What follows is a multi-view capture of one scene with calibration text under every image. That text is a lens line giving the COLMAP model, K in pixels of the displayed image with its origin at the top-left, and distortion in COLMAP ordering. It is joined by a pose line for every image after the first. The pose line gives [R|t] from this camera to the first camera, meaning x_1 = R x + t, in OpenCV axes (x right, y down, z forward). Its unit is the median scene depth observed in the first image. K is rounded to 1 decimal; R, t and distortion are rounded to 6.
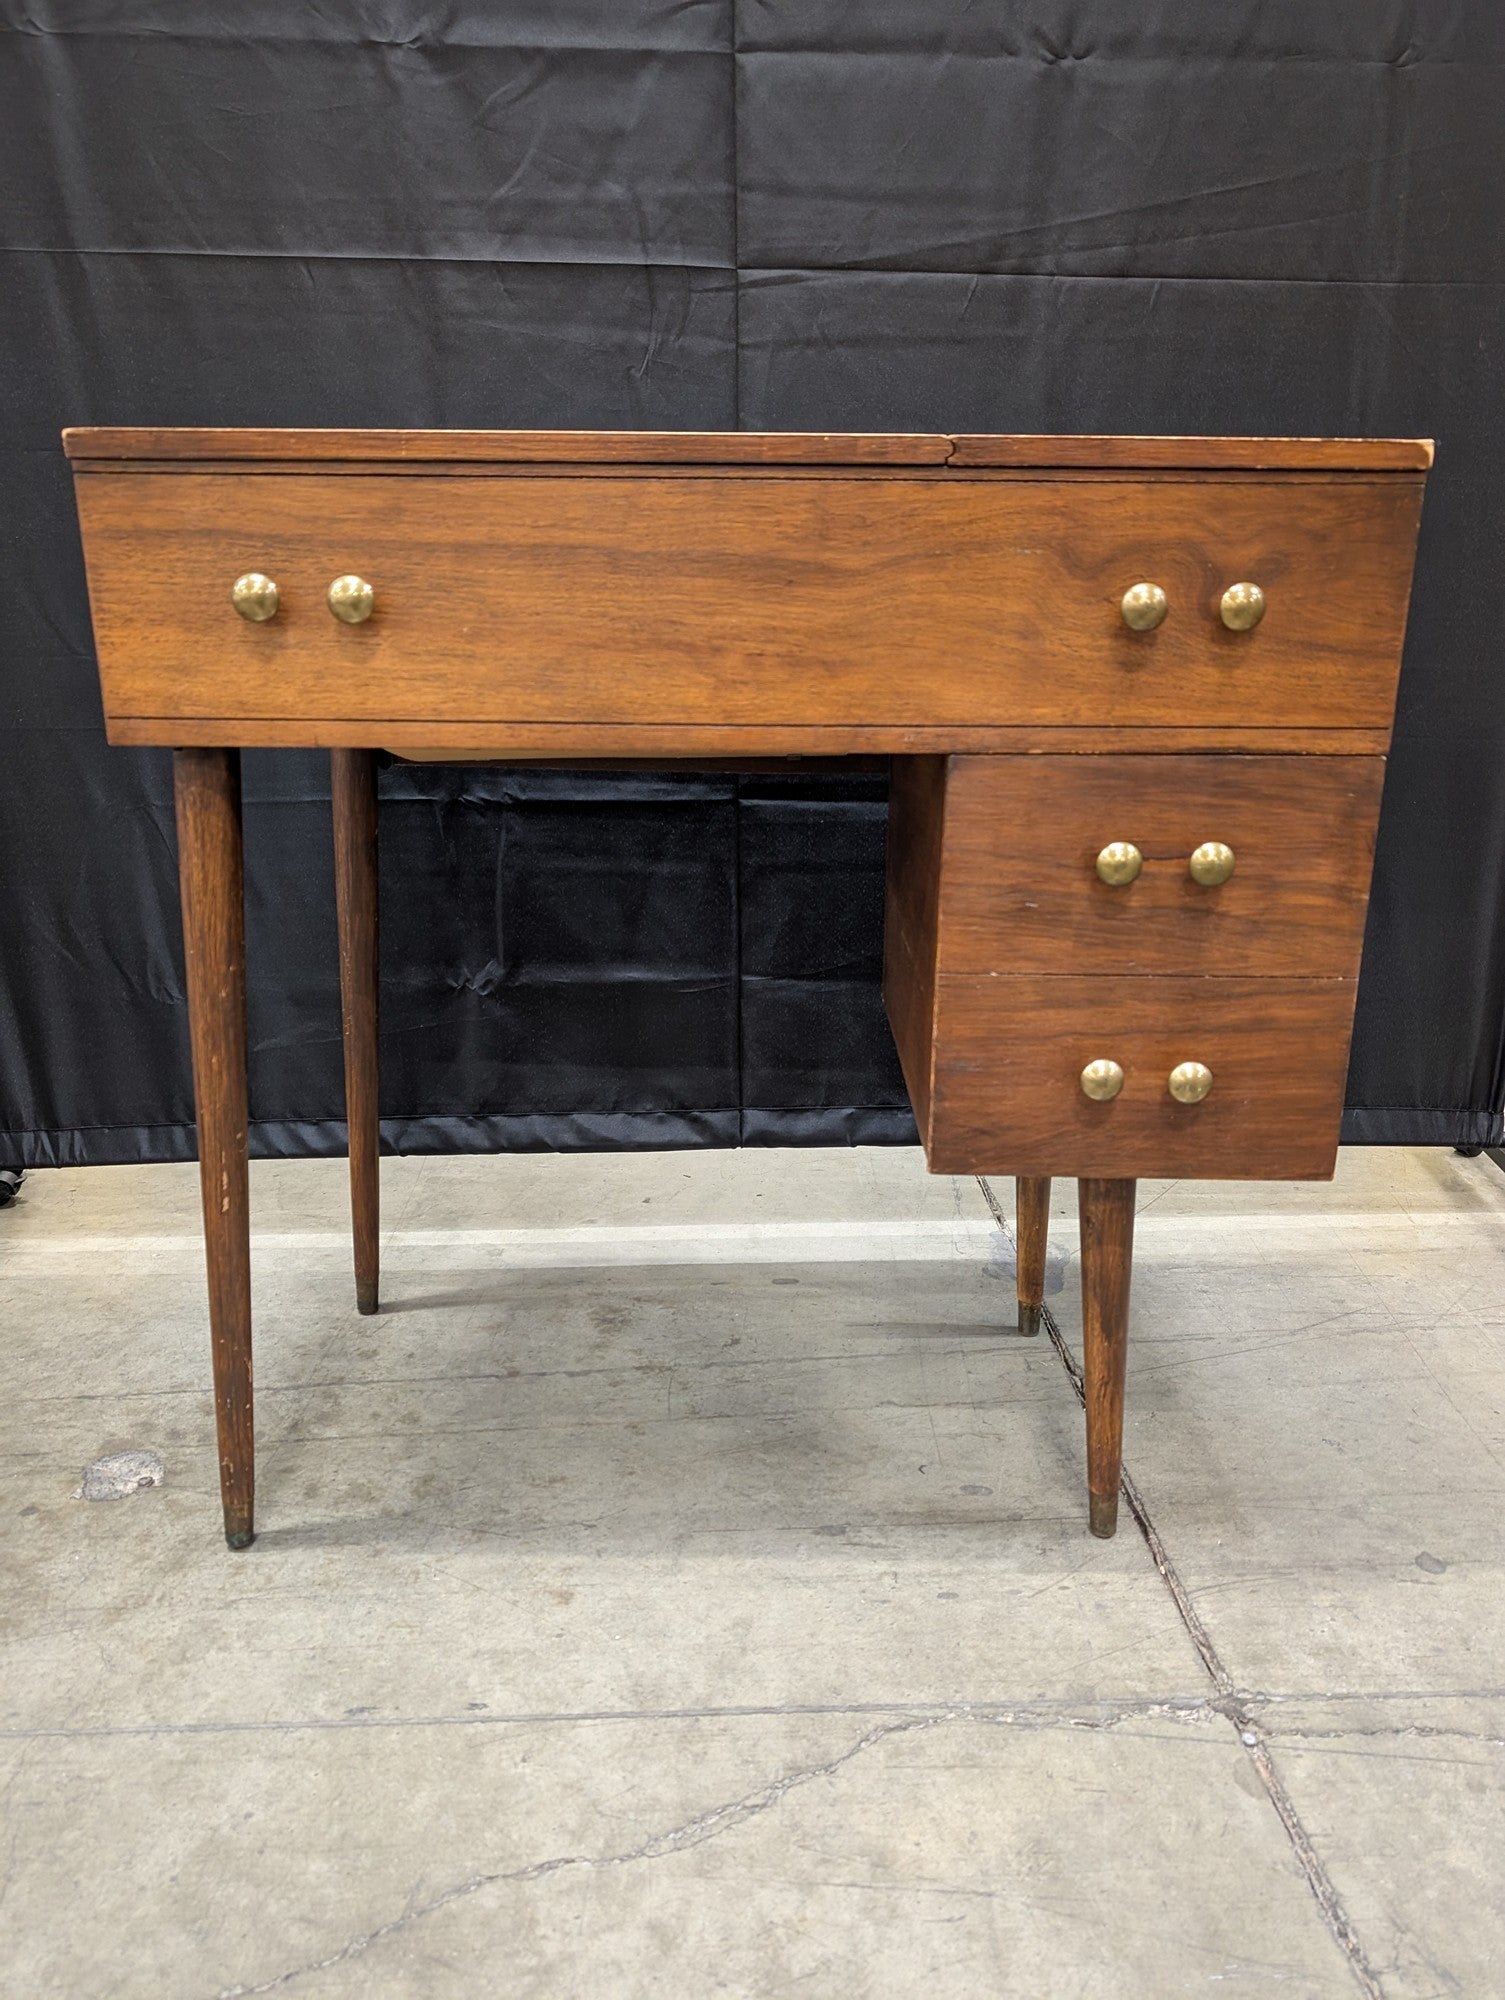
lens RADIAL K [[1480.6, 0, 752.5], [0, 1480.6, 1000.0], [0, 0, 1]] dist [0.012061, -0.004929]
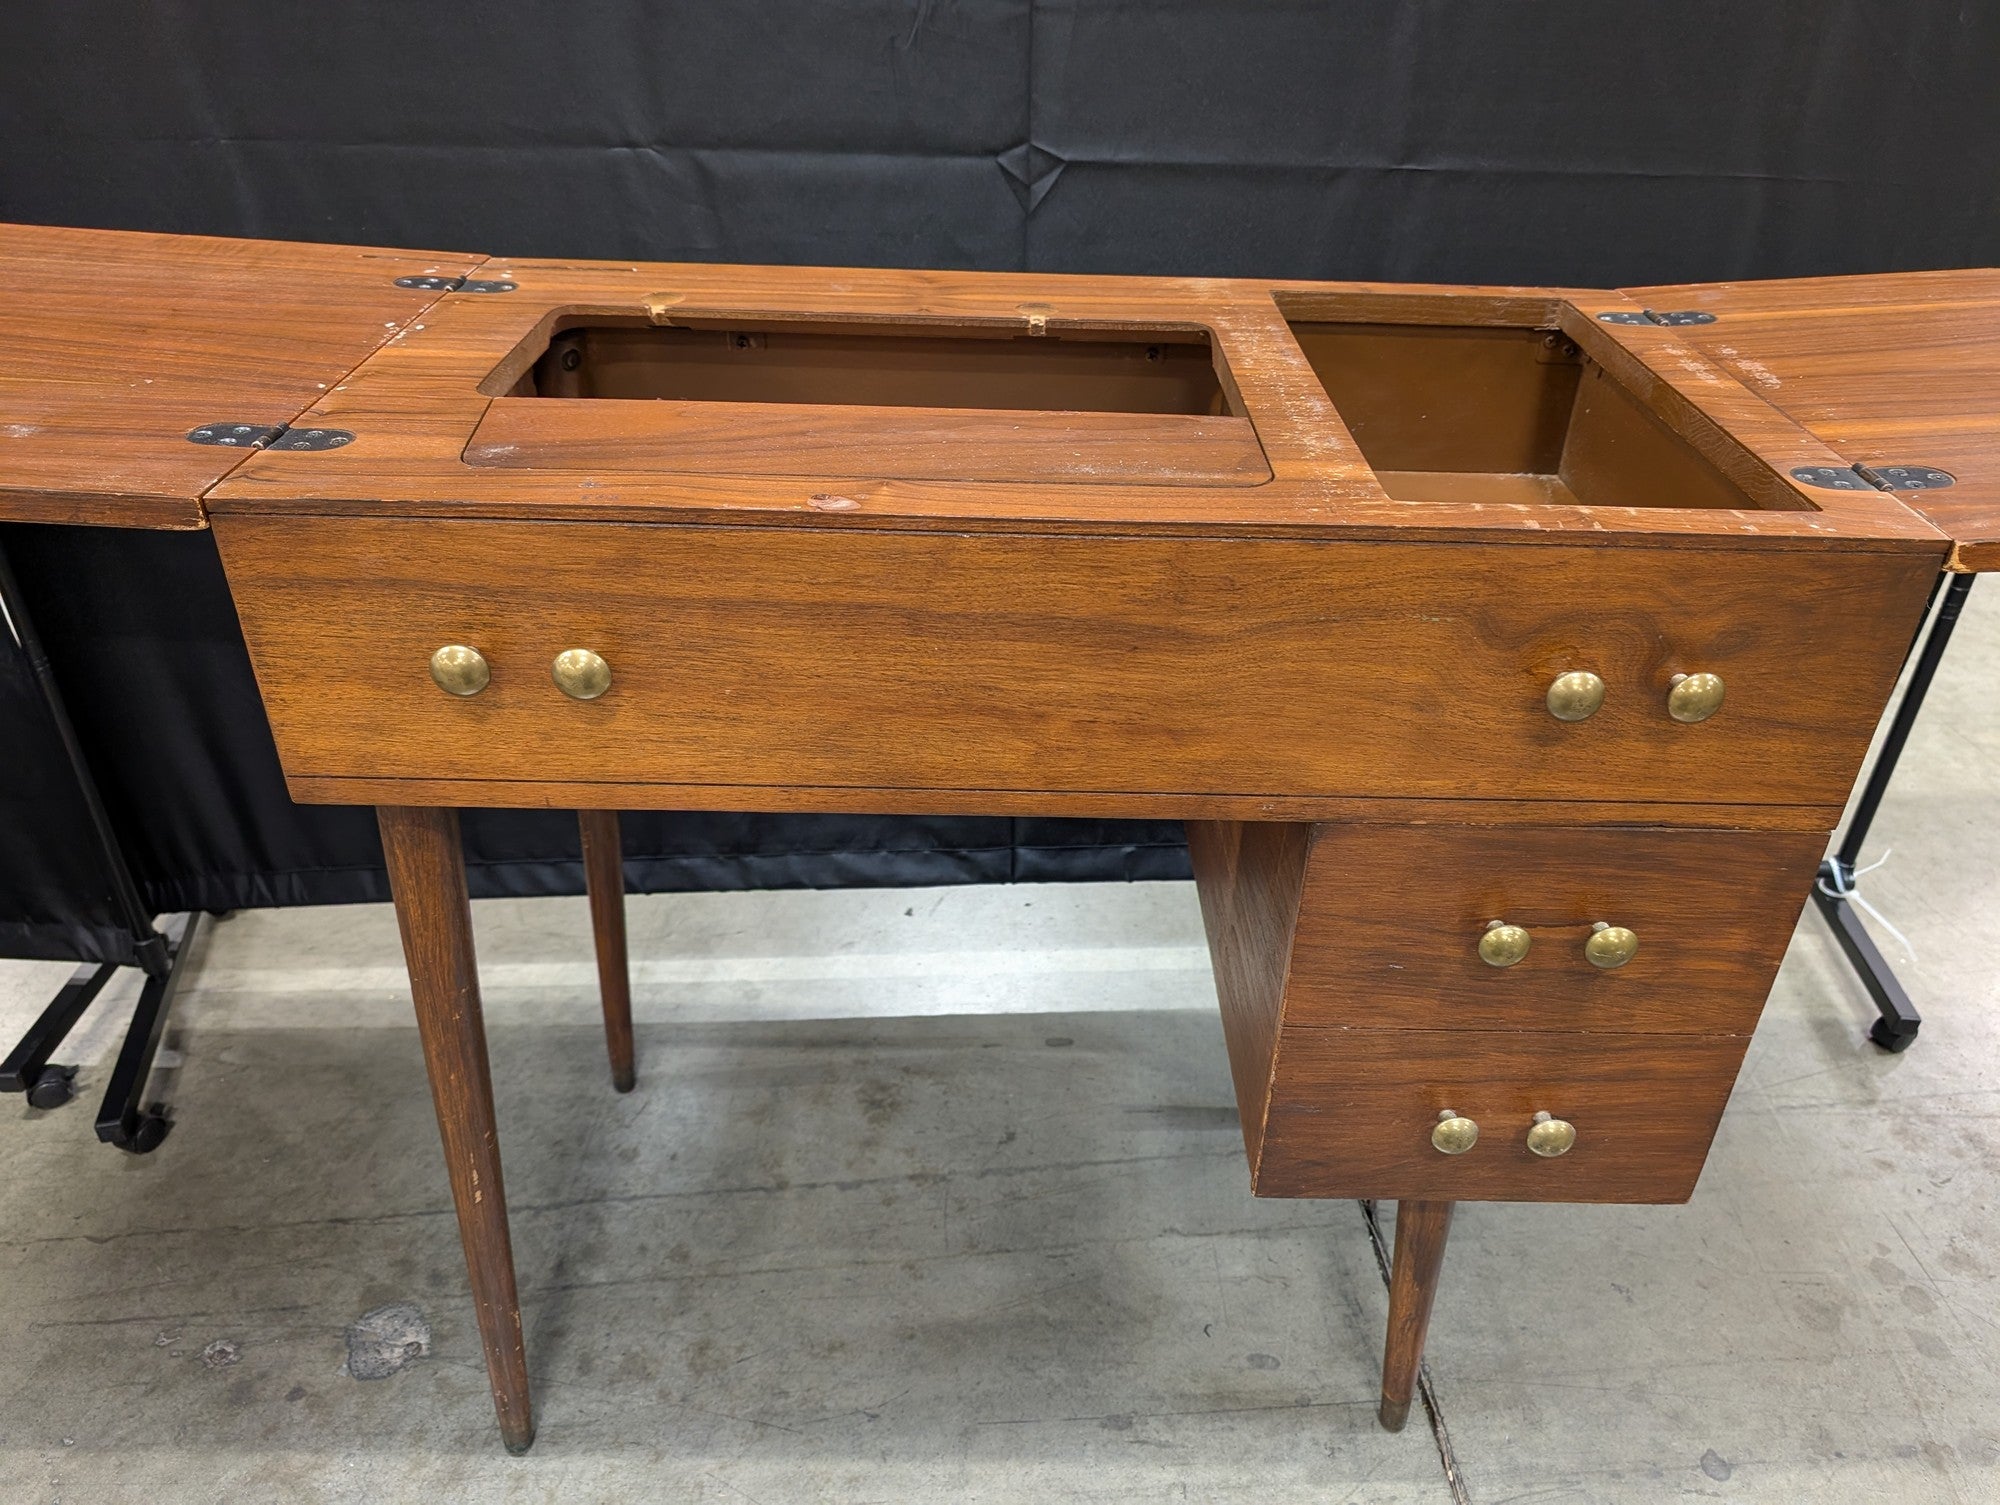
lens RADIAL K [[1493.2, 0, 1007.6], [0, 1493.2, 751.3], [0, 0, 1]] dist [0.010369, -0.014756]
pose [[0.999712, 0.007982, 0.022623, -0.047602], [-0.013845, 0.962102, 0.272340, -0.350061], [-0.019592, -0.272574, 0.961935, 0.168568]]
